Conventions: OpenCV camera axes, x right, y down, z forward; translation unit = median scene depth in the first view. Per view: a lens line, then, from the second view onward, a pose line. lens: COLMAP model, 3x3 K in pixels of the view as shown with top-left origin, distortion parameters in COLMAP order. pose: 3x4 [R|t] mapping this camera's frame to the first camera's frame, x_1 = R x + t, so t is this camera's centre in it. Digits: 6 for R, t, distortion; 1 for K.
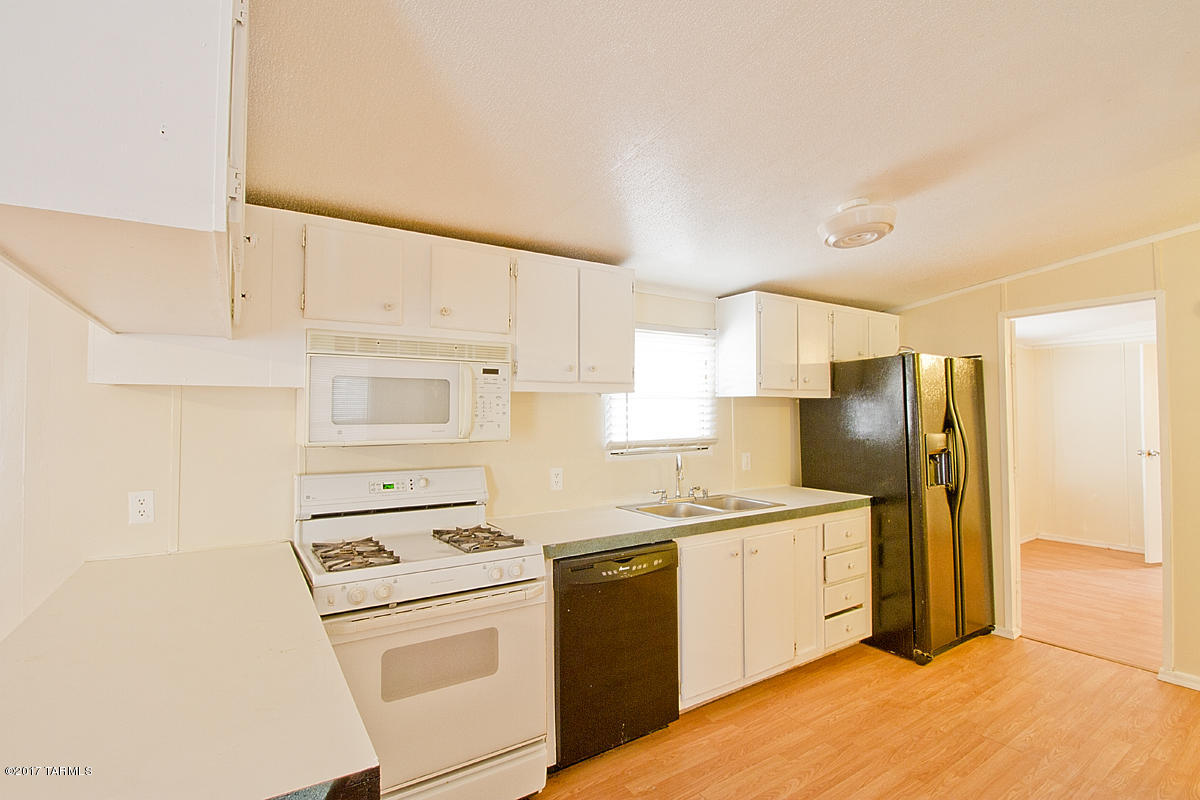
lens RADIAL K [[555.7, 0, 602.7], [0, 555.7, 398.6], [0, 0, 1]] dist [-0.000469, -0.013198]
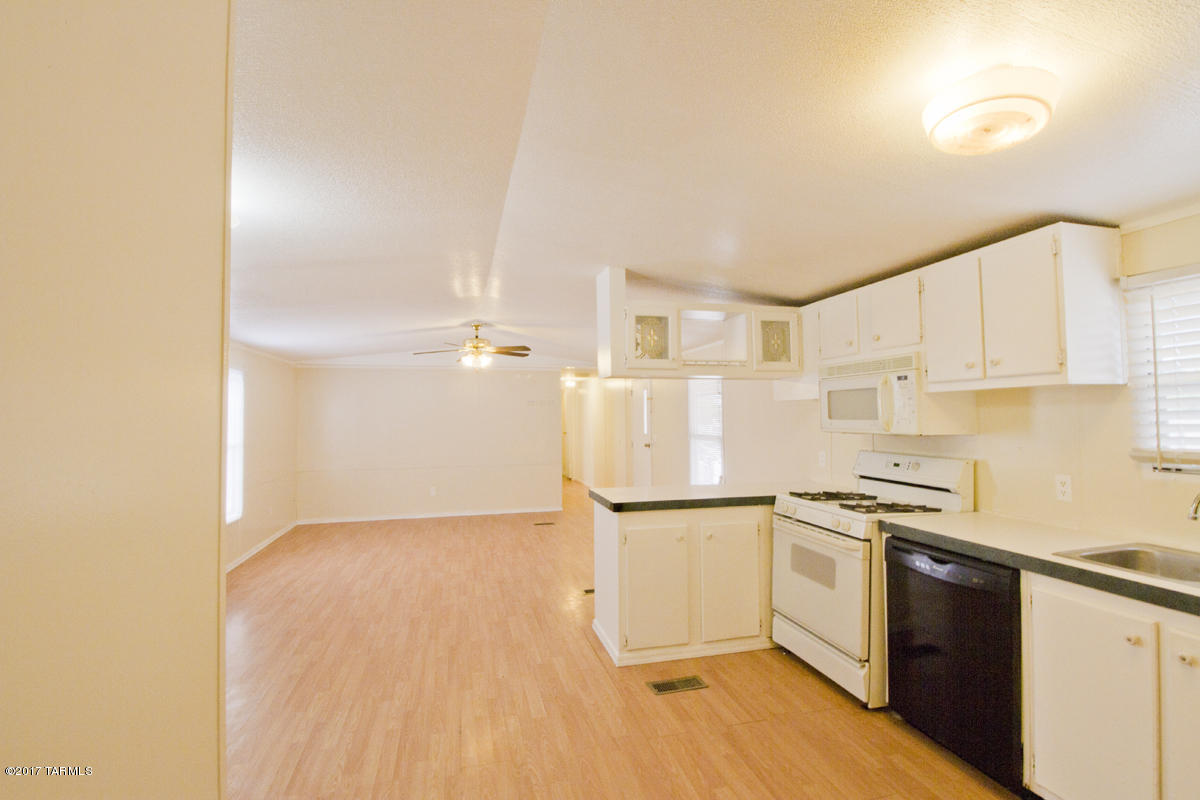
lens RADIAL K [[555.7, 0, 602.7], [0, 555.7, 398.6], [0, 0, 1]] dist [-0.000469, -0.013198]
pose [[-0.321261, -0.026258, -0.946627, 0.865614], [0.033167, 0.998690, -0.038958, 0.016480], [0.946410, -0.043912, -0.319969, 0.562736]]
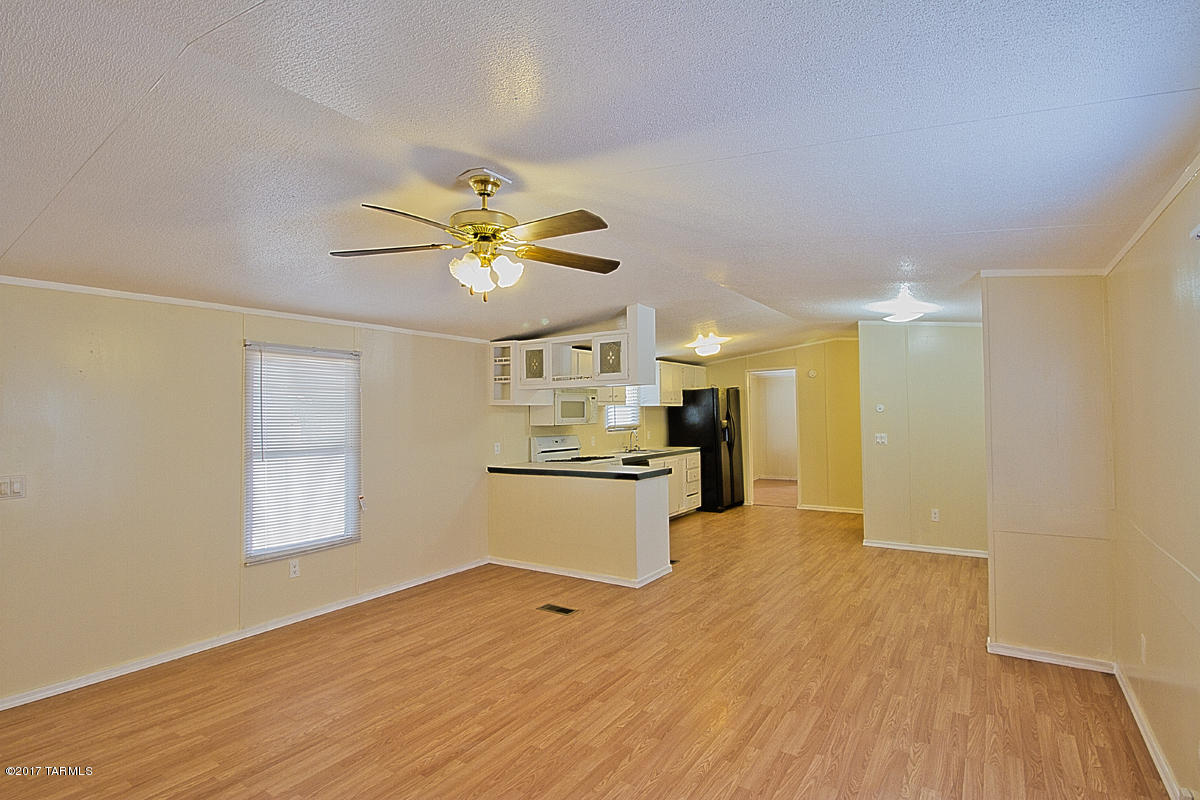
lens RADIAL K [[581.3, 0, 600.0], [0, 581.3, 400.0], [0, 0, 1]] dist [-0.017979, -0.000580]
pose [[0.922490, -0.003711, 0.386003, -0.936395], [0.005197, 0.999983, -0.002807, -0.024359], [-0.385986, 0.004595, 0.922493, -1.211810]]
